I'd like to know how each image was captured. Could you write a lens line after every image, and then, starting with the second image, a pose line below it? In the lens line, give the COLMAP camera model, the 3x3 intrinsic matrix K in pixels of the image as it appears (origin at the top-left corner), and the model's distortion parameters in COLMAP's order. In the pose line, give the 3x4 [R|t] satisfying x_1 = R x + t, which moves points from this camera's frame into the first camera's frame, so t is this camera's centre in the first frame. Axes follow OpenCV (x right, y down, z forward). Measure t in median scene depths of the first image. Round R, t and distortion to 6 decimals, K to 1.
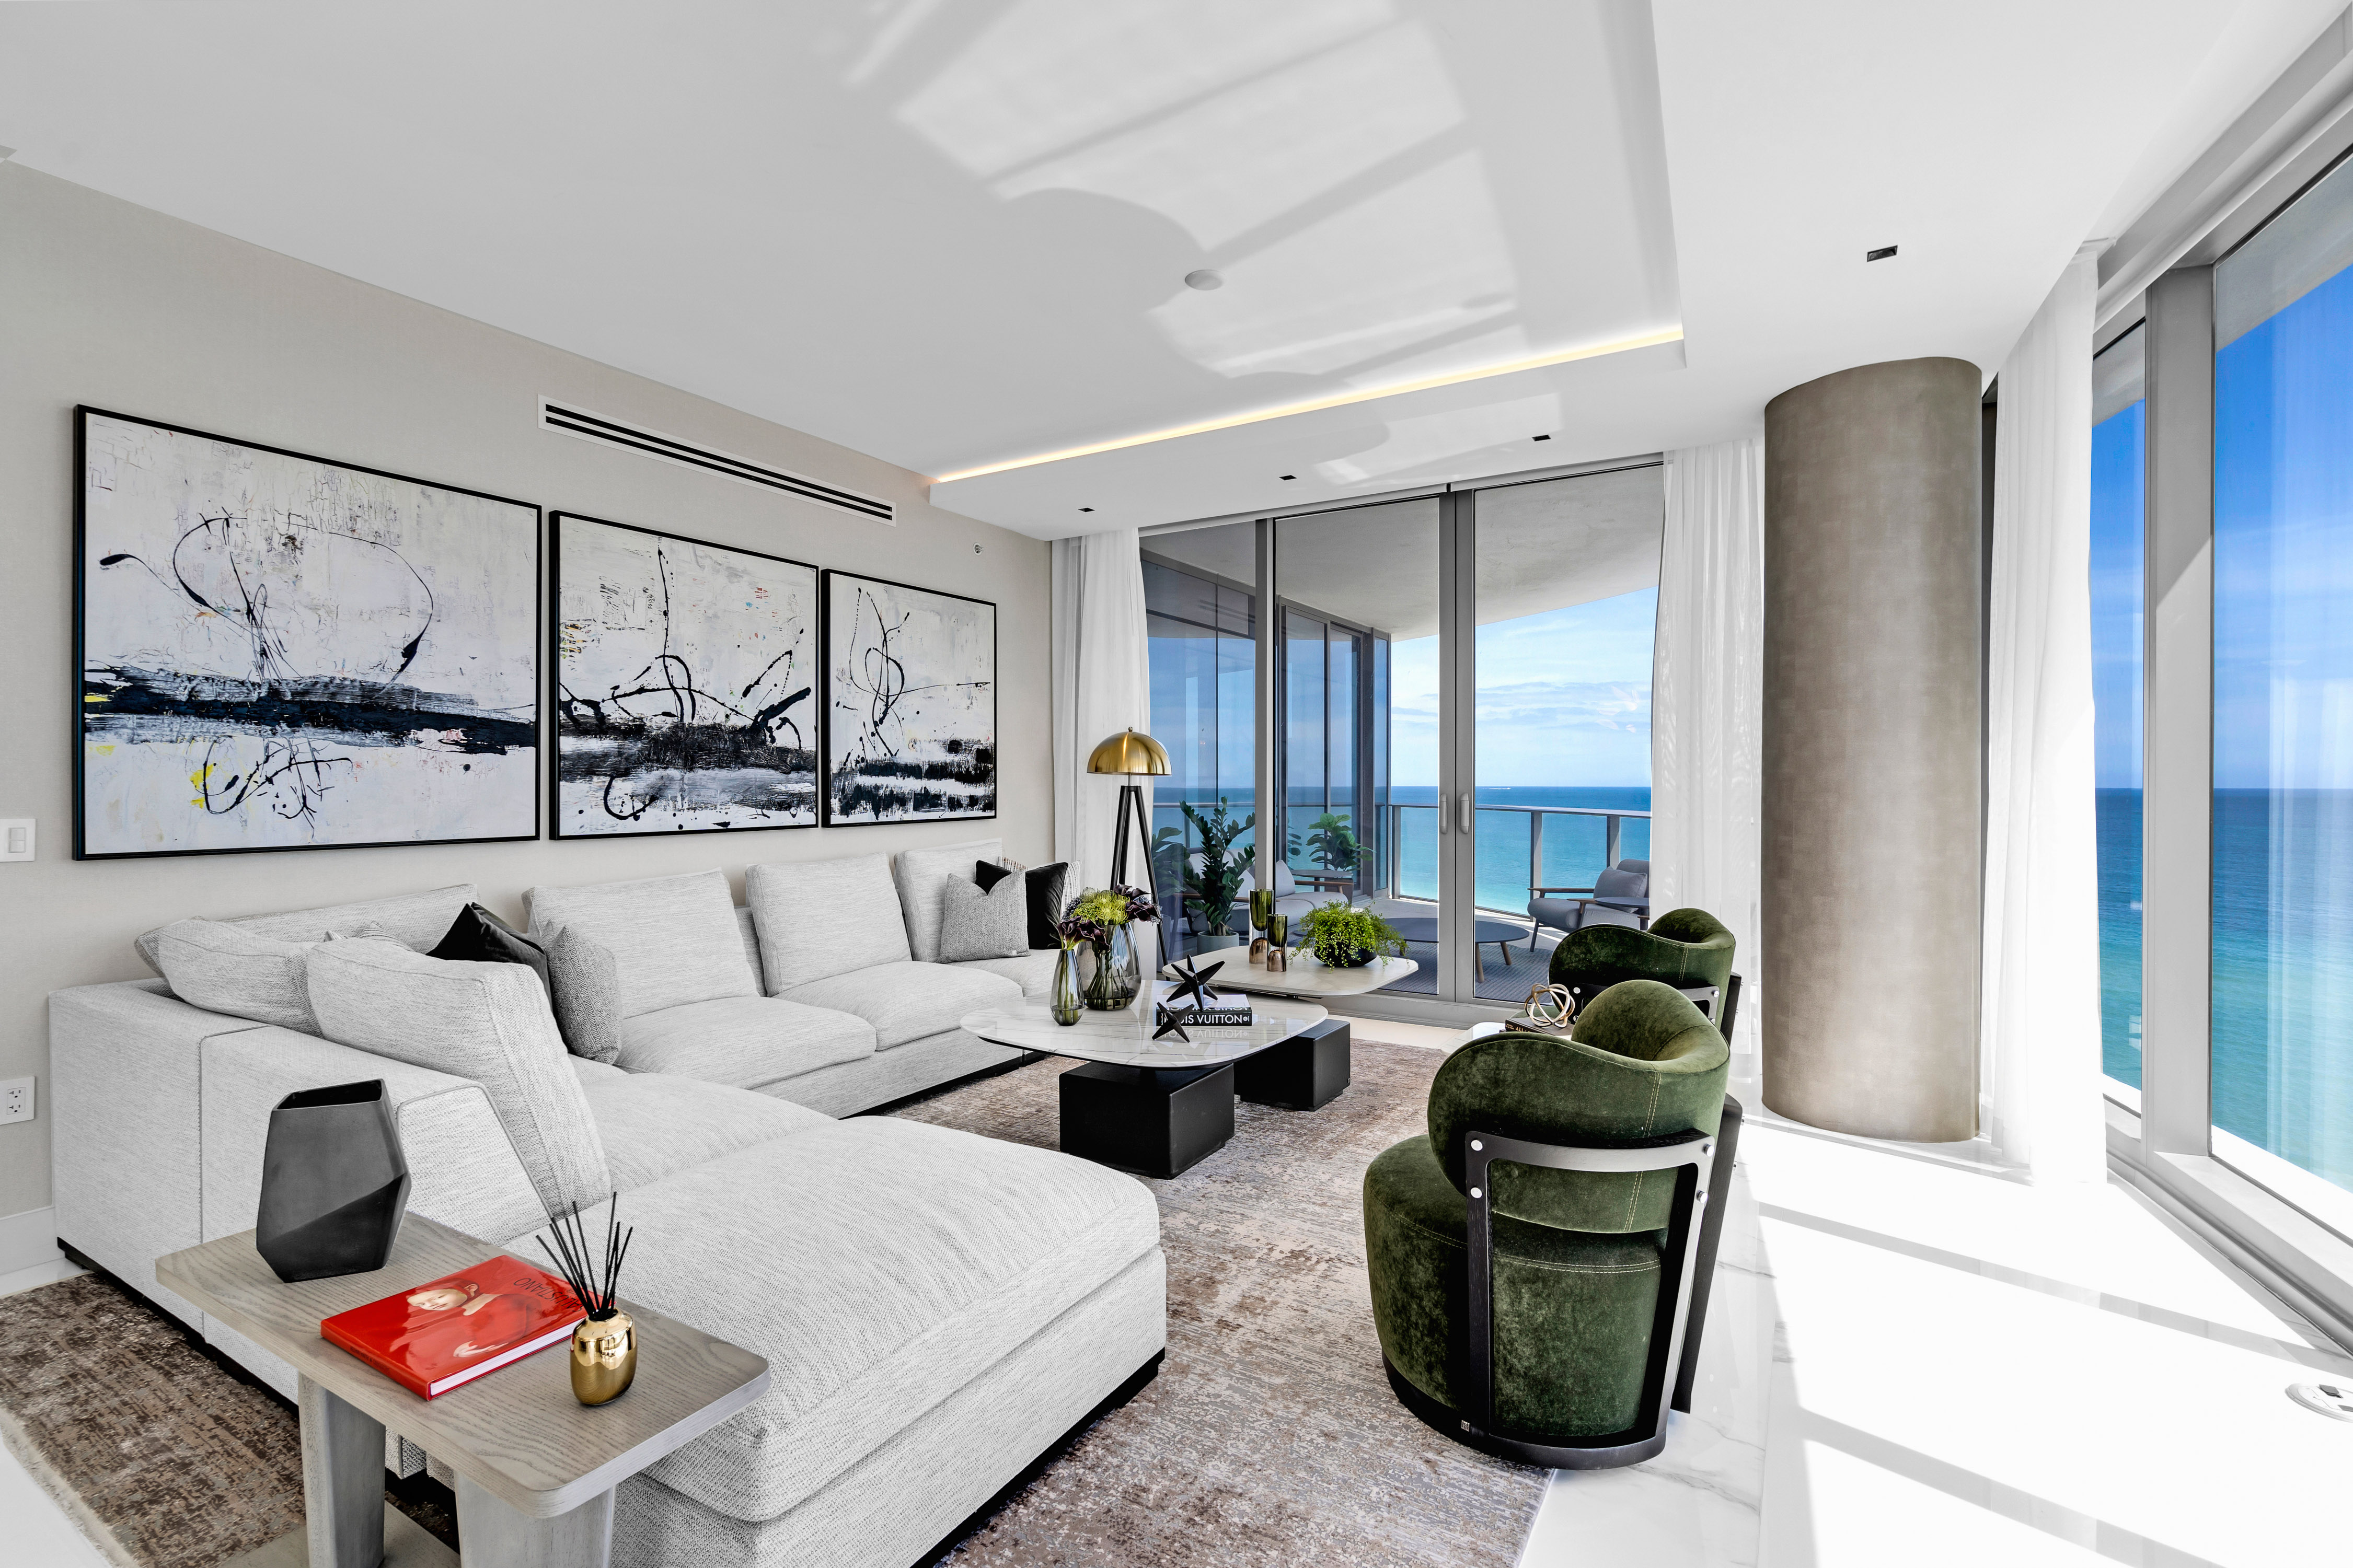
lens RADIAL K [[1084.9, 0, 1153.3], [0, 1084.9, 780.6], [0, 0, 1]] dist [-0.012509, 0.000465]
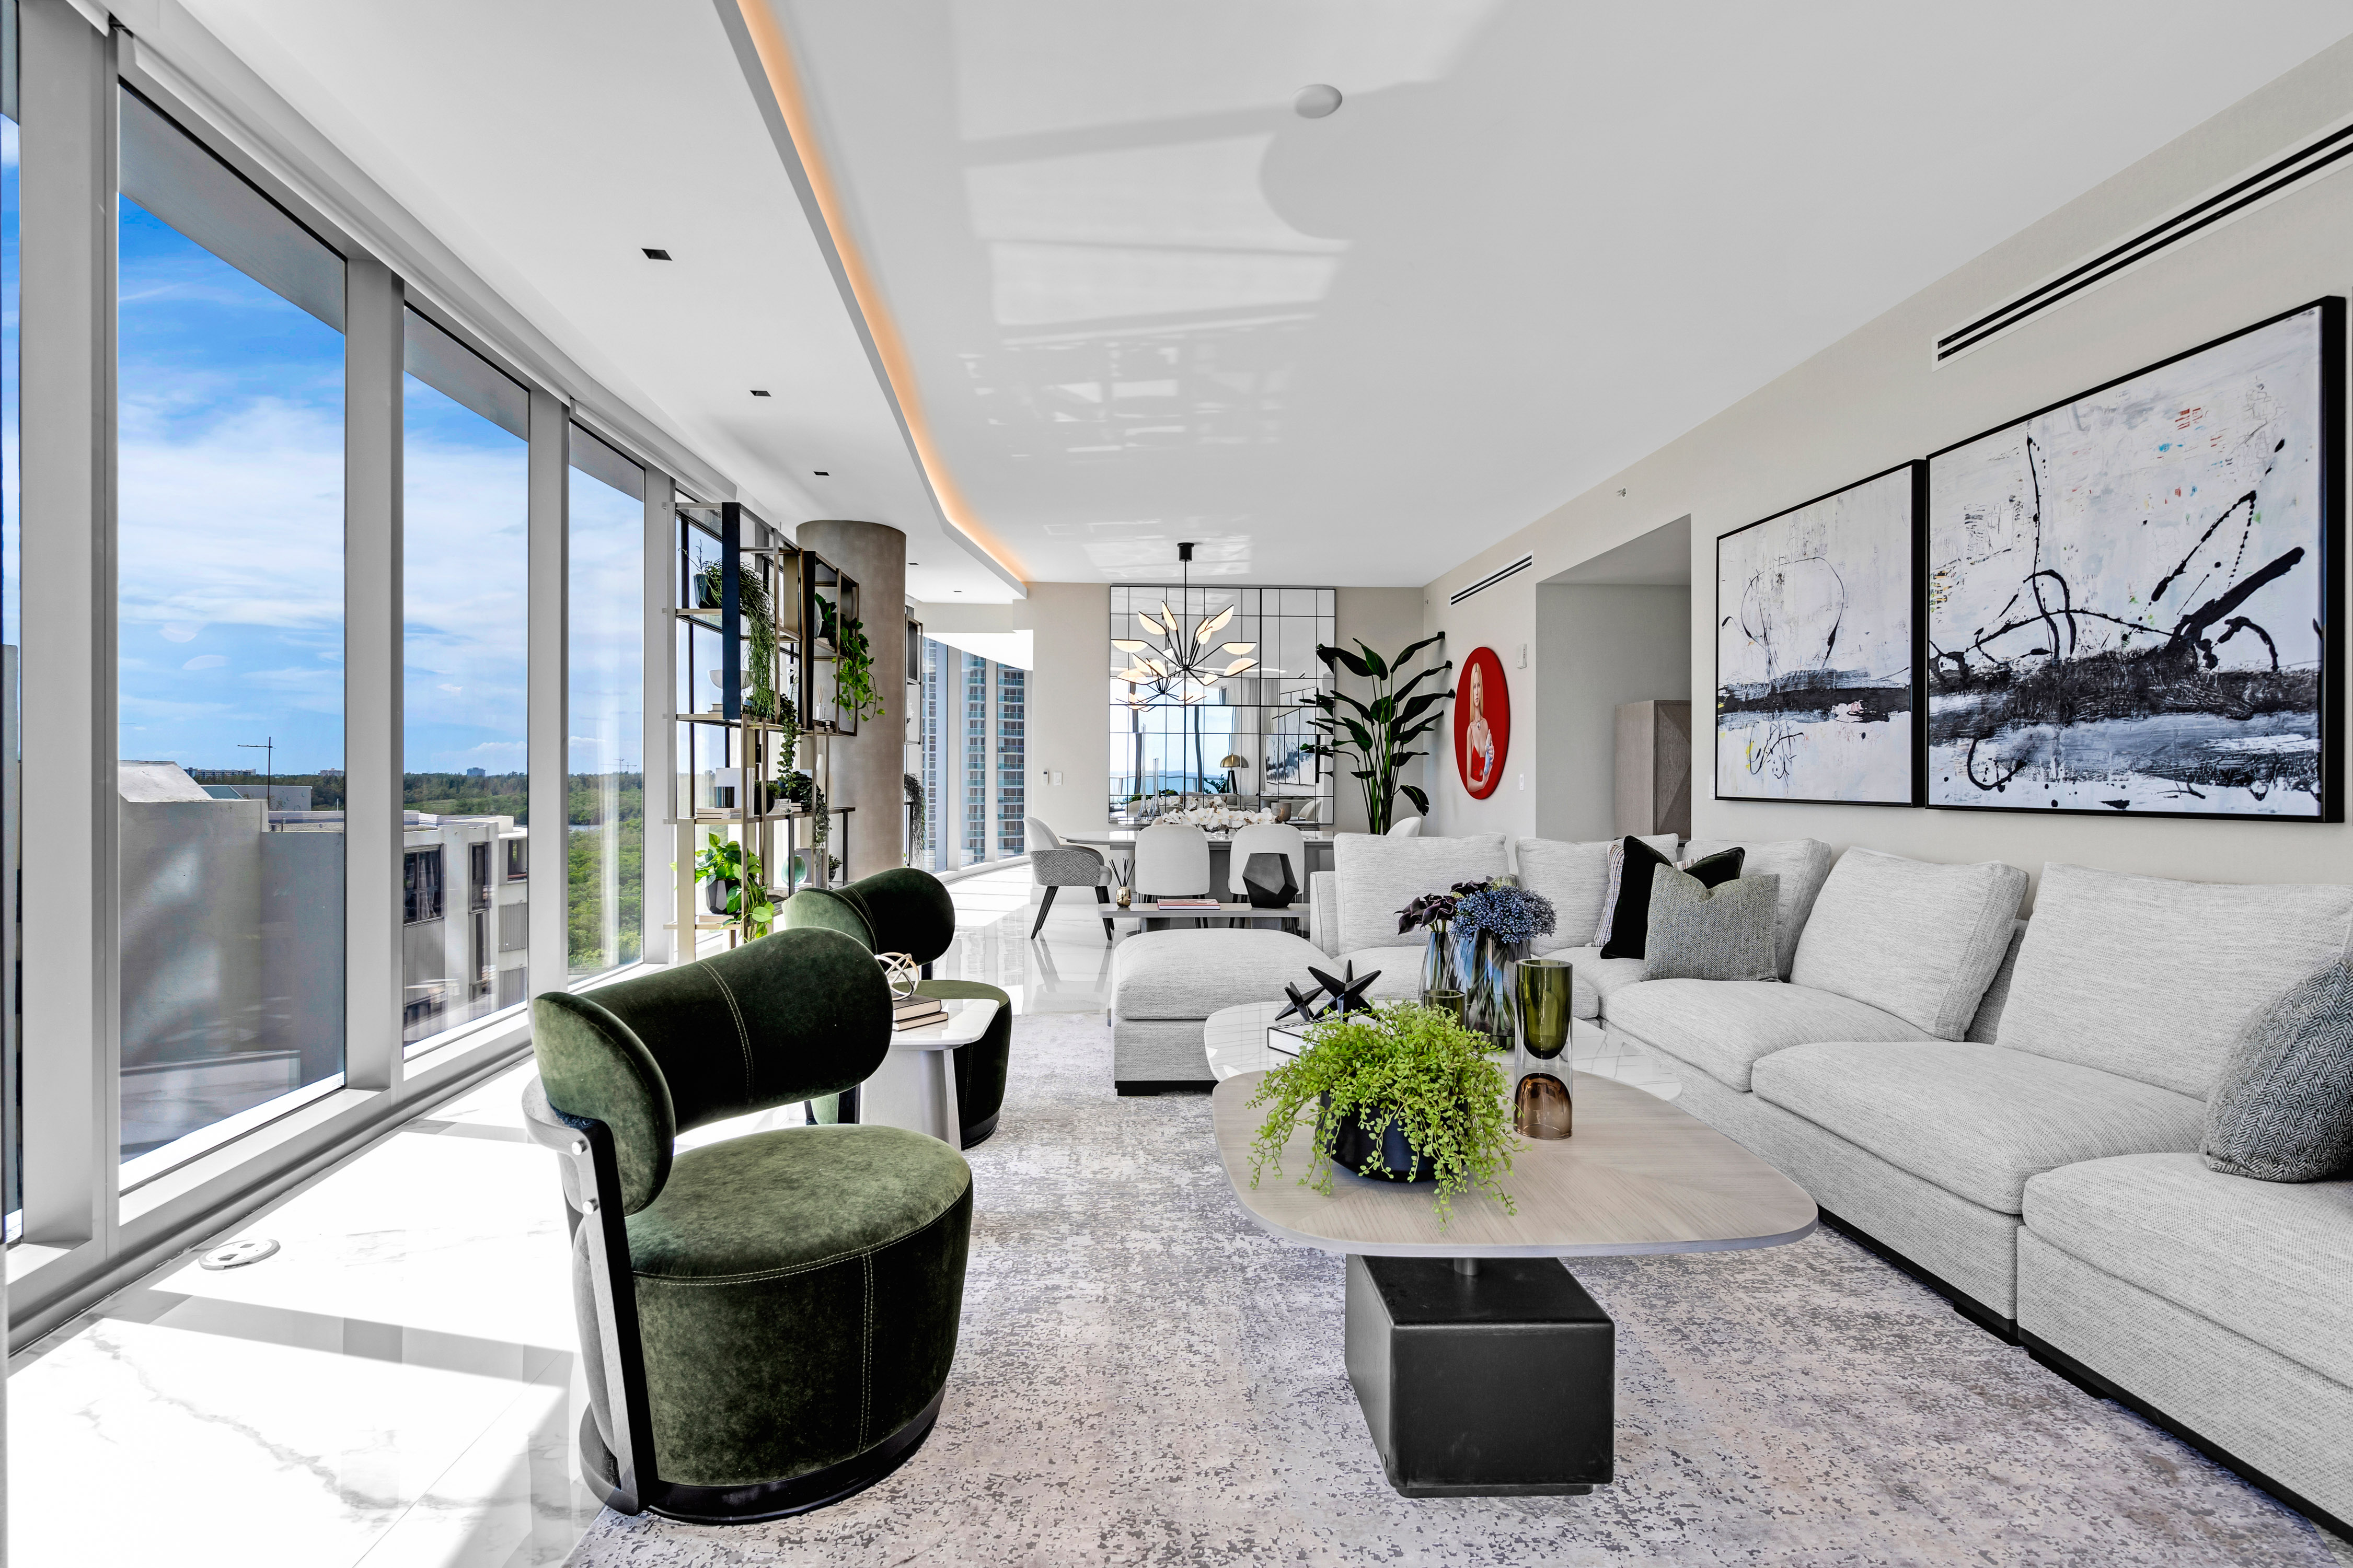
lens RADIAL K [[1084.9, 0, 1174.4], [0, 1084.9, 781.5], [0, 0, 1]] dist [-0.012509, 0.000465]
pose [[-0.825219, -0.001337, -0.564812, 0.467463], [-0.002932, 0.999994, 0.001916, 0.029039], [0.564806, 0.003237, -0.825218, 1.285607]]
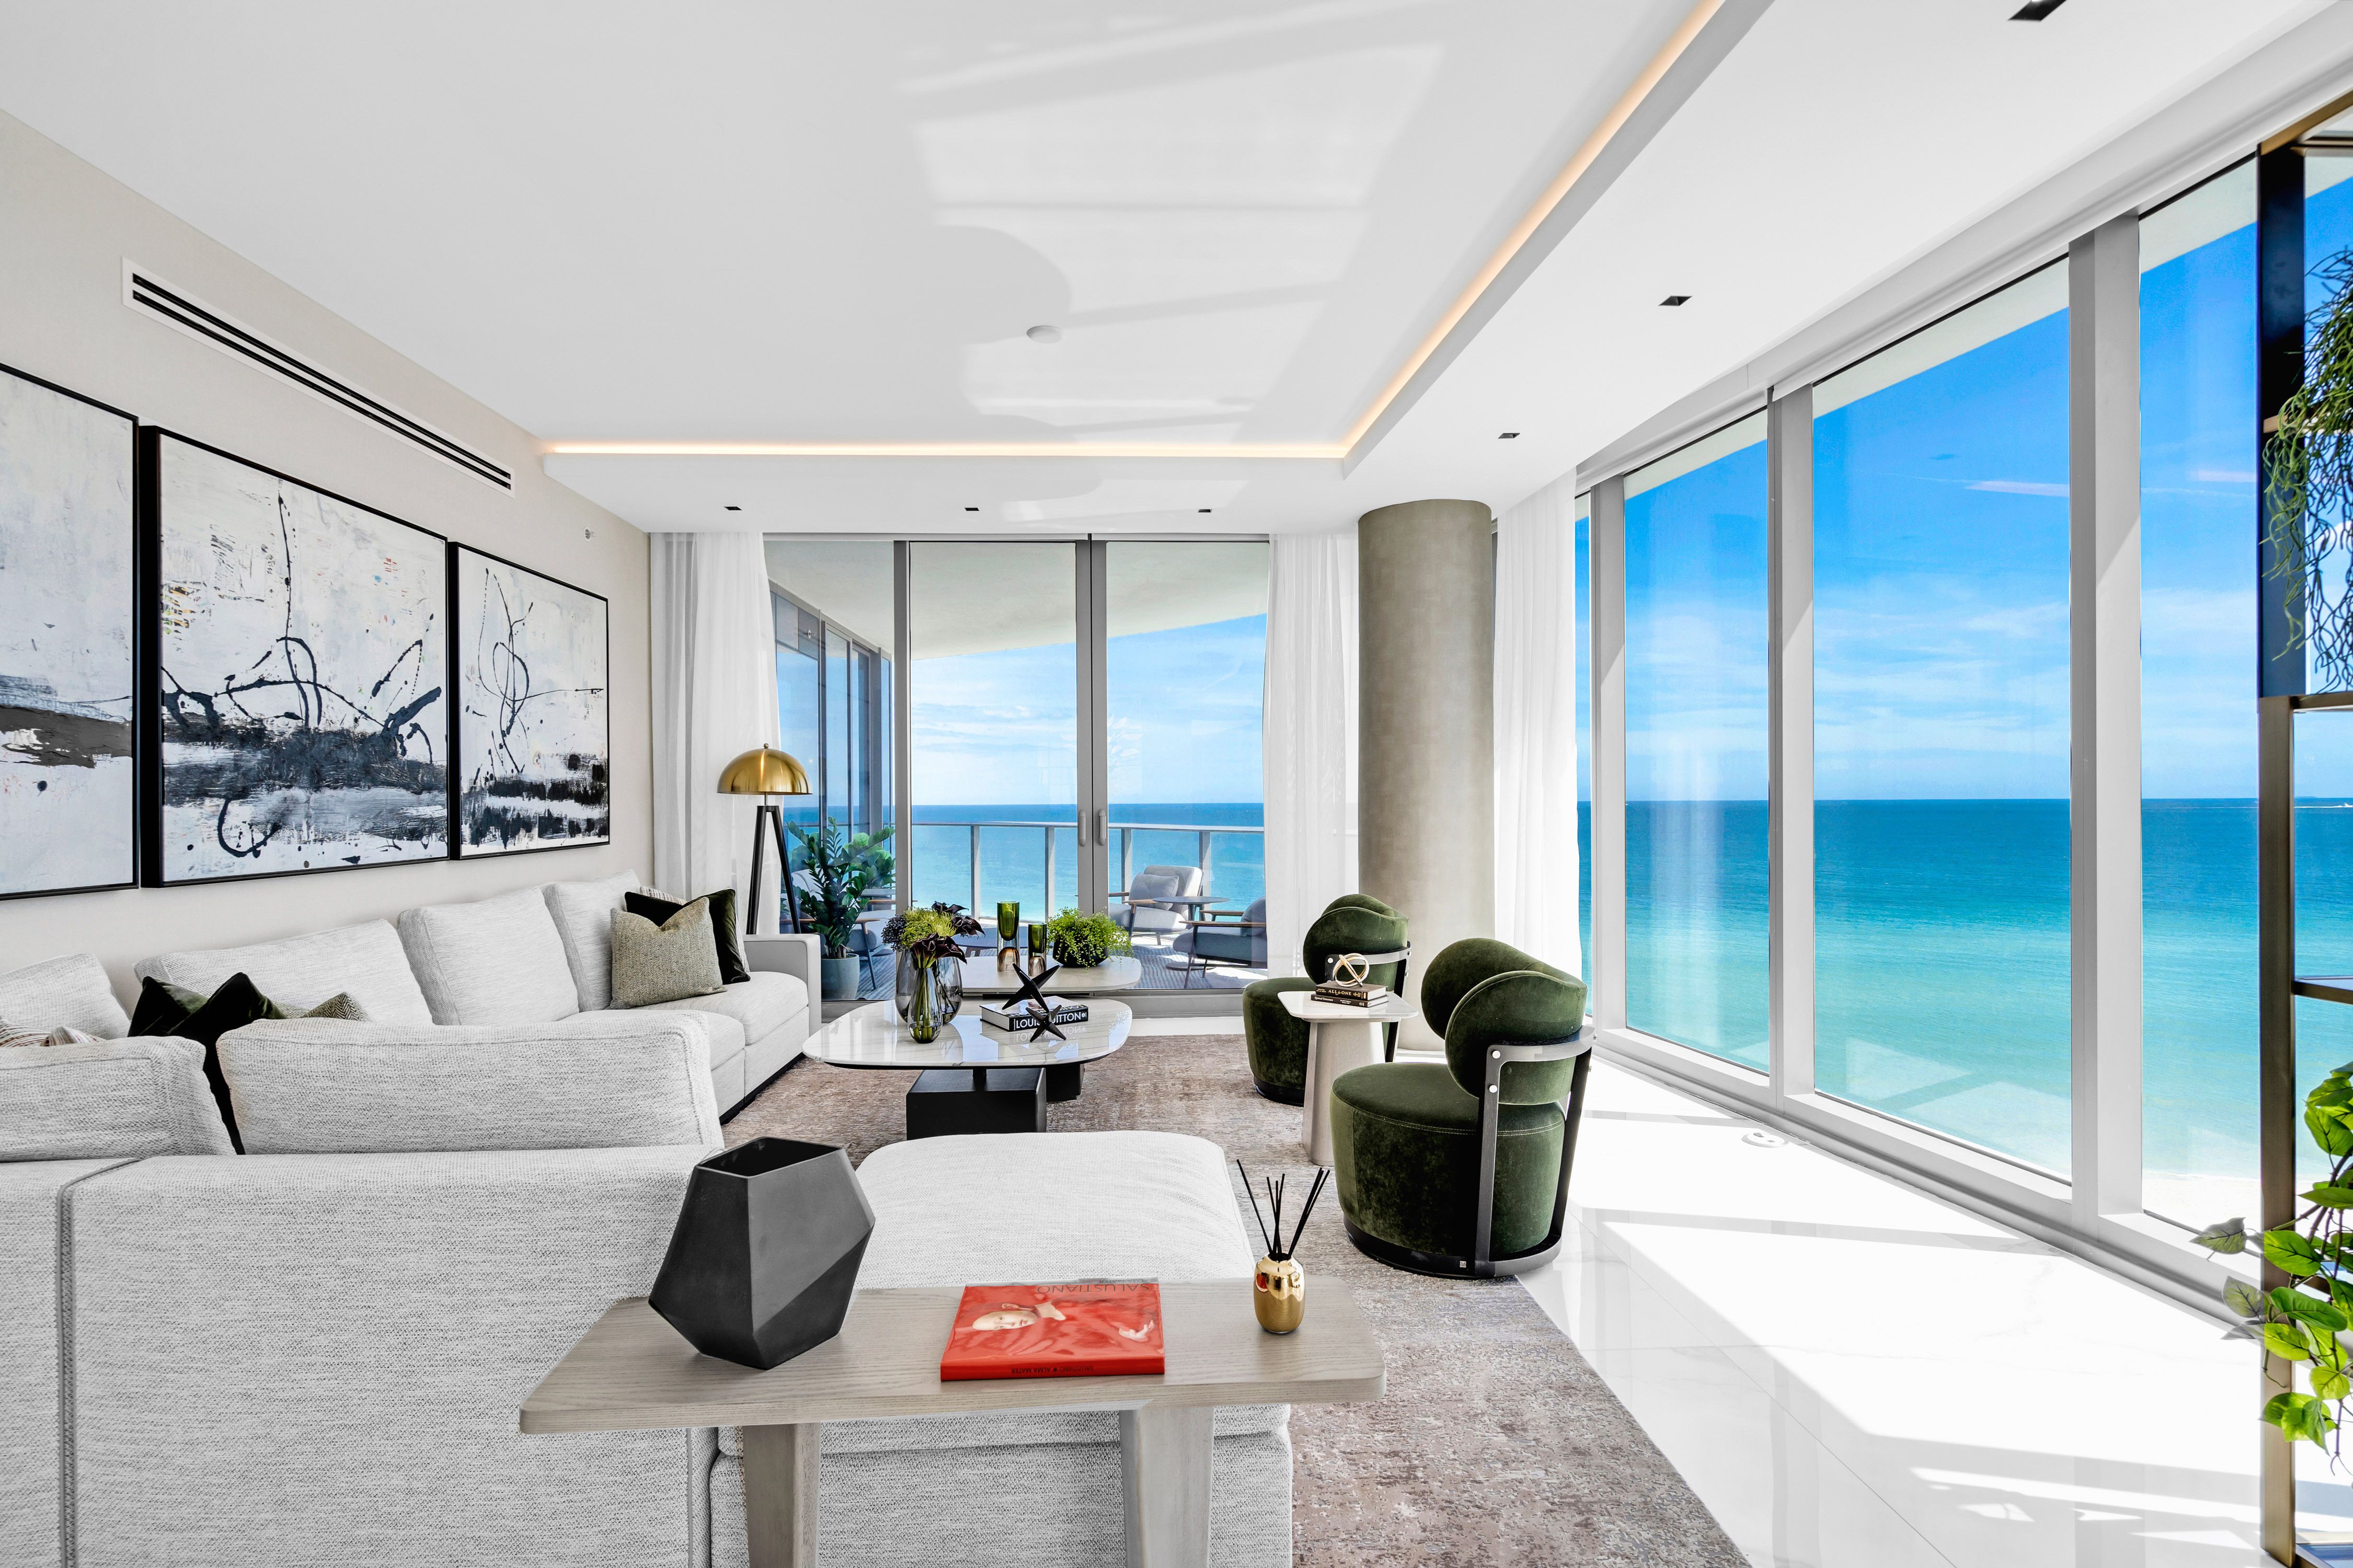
lens RADIAL K [[1084.9, 0, 1190.0], [0, 1084.9, 800.2], [0, 0, 1]] dist [-0.012509, 0.000465]
pose [[0.823522, -0.006063, 0.567252, -0.360664], [0.005789, 0.999981, 0.002284, -0.000274], [-0.567255, 0.001403, 0.823541, 0.026099]]
